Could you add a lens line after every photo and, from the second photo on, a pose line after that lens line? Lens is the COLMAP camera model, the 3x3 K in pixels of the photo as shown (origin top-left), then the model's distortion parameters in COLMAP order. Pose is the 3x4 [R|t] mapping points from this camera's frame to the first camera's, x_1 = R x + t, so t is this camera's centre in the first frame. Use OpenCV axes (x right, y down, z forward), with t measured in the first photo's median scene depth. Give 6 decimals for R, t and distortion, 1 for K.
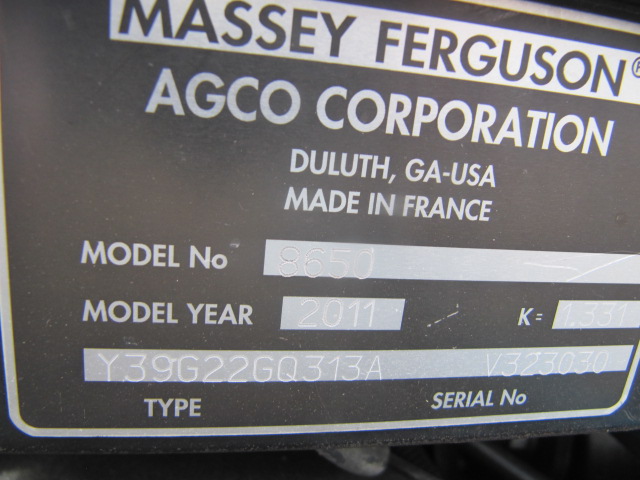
lens RADIAL K [[519.3, 0, 320.0], [0, 519.3, 240.0], [0, 0, 1]] dist [-0.076406, 0.045231]
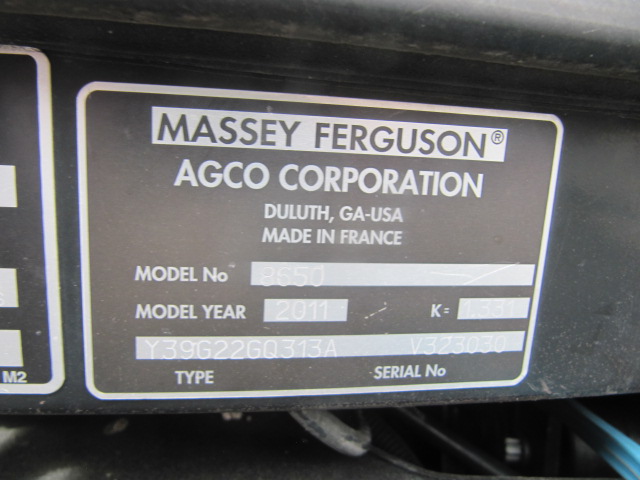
lens RADIAL K [[526.4, 0, 320.0], [0, 526.4, 240.0], [0, 0, 1]] dist [-0.039186, -0.003079]
pose [[0.998338, -0.041482, -0.040006, 0.163450], [0.038076, 0.995869, -0.082429, 0.070496], [0.043260, 0.080768, 0.995794, -0.561924]]
